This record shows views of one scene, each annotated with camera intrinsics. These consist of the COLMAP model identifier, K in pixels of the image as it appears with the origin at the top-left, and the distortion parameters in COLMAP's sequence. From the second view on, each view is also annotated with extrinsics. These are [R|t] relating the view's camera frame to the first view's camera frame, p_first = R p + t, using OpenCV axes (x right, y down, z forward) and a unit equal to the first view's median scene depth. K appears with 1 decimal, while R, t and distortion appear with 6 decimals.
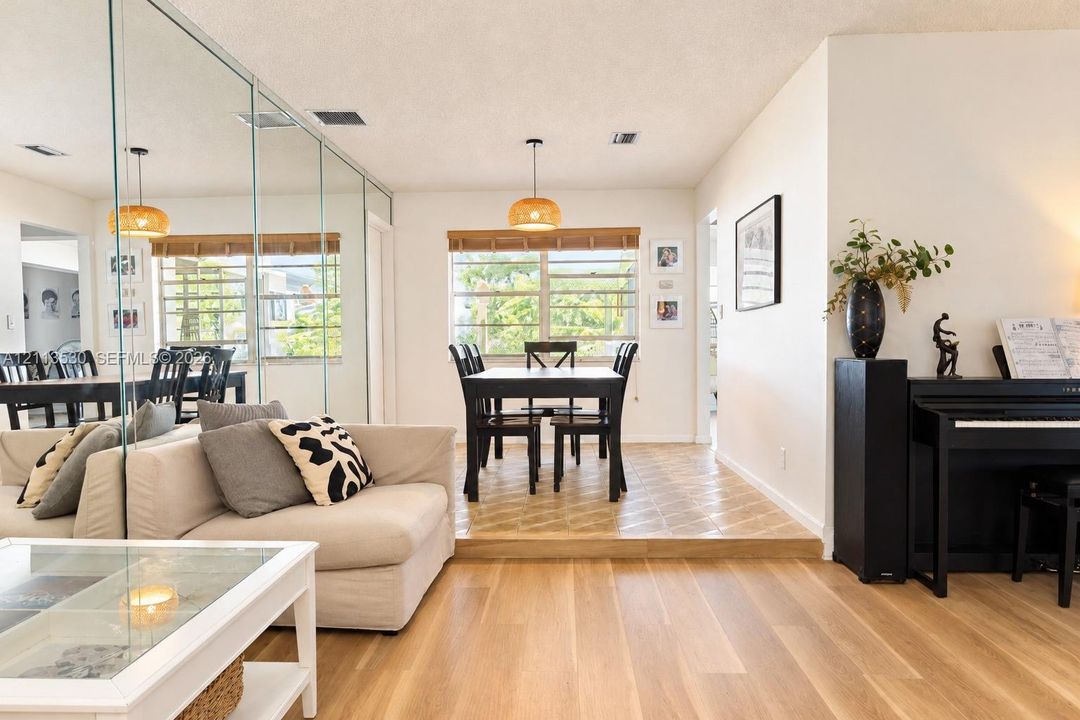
lens RADIAL K [[762.8, 0, 540.7], [0, 762.8, 376.8], [0, 0, 1]] dist [-0.075173, -0.000866]
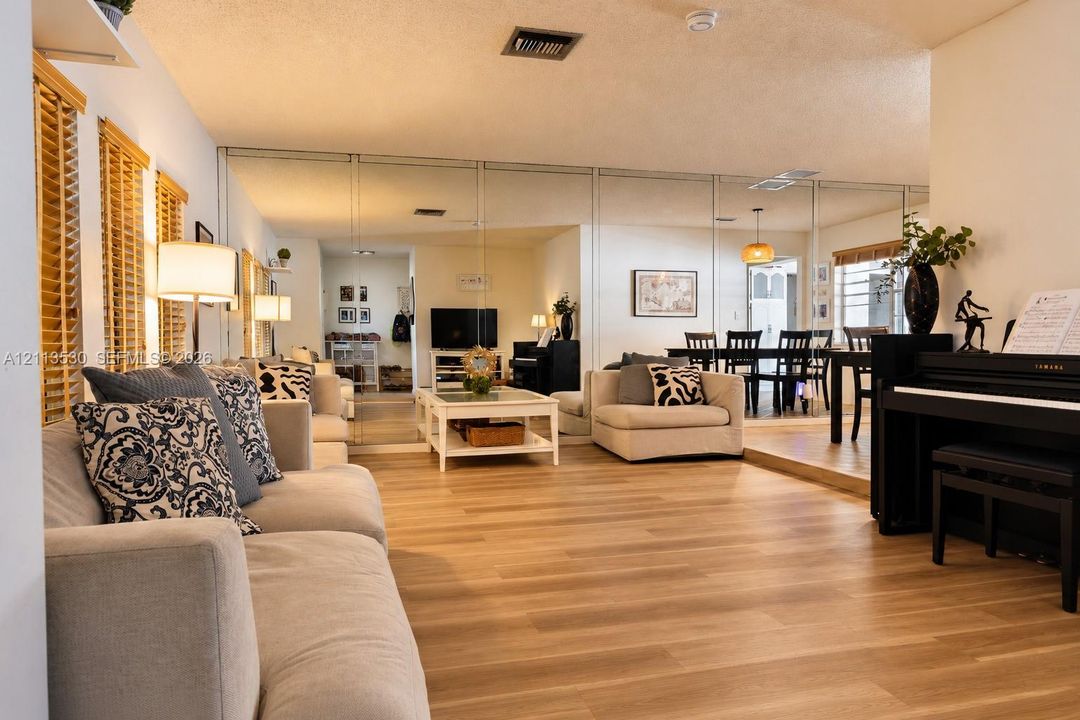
lens RADIAL K [[755.6, 0, 515.6], [0, 755.6, 358.7], [0, 0, 1]] dist [0.060219, -0.000285]
pose [[0.266171, 0.031603, -0.963408, 1.474266], [-0.041001, 0.998929, 0.021440, 0.013363], [0.963053, 0.033794, 0.267182, 0.080471]]
